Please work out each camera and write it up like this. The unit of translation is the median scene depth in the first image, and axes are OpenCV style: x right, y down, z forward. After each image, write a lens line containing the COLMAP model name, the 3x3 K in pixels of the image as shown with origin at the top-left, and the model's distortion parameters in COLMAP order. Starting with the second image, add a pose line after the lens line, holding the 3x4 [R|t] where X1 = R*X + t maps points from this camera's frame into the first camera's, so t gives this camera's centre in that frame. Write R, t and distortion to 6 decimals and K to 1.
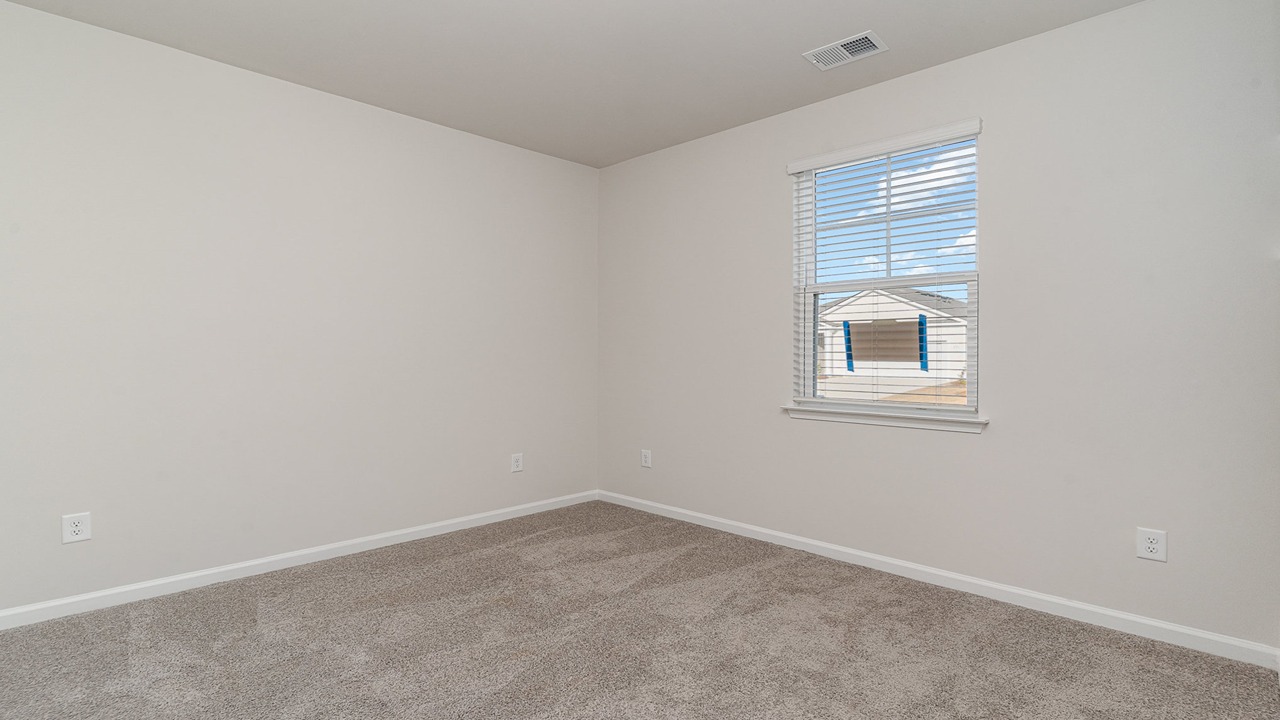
lens RADIAL K [[616.4, 0, 640.0], [0, 616.4, 360.0], [0, 0, 1]] dist [-0.010223, -0.000147]
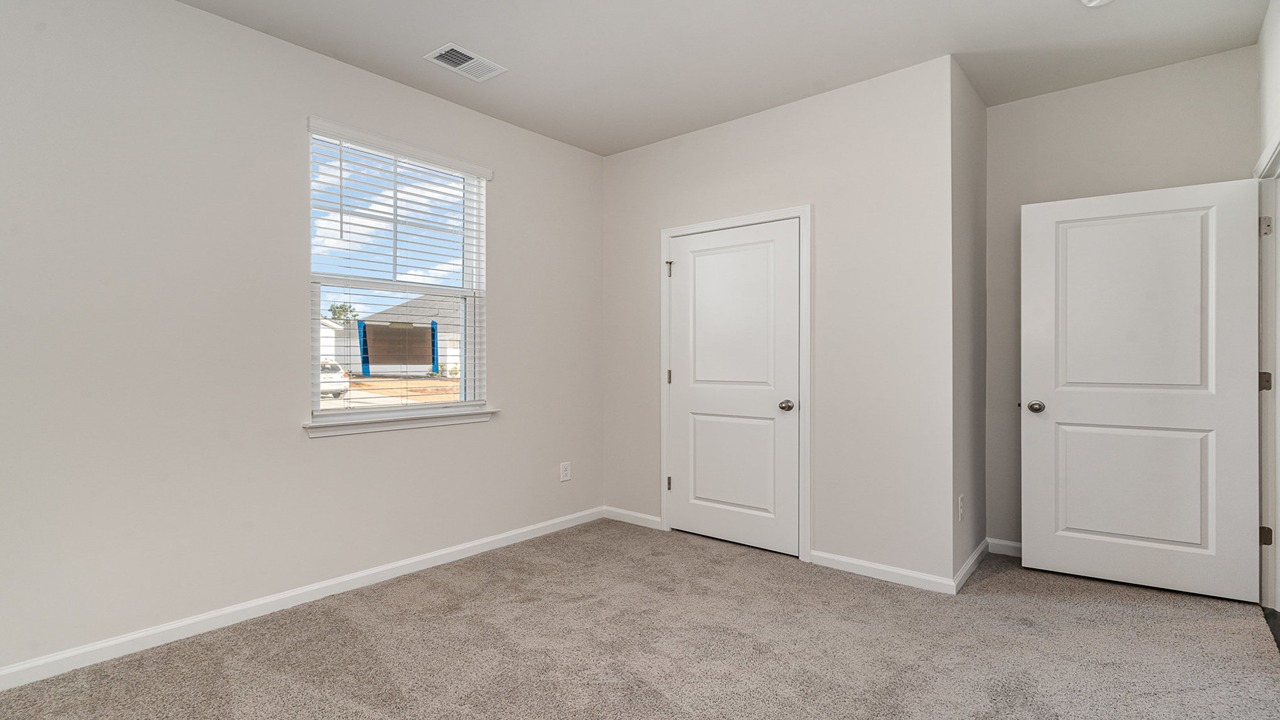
lens RADIAL K [[629.2, 0, 635.7], [0, 629.2, 365.0], [0, 0, 1]] dist [0.004082, 0.000386]
pose [[-0.098116, -0.015404, 0.995056, -0.677374], [0.002841, 0.999872, 0.015758, -0.012830], [-0.995171, 0.004373, -0.098060, 0.746114]]
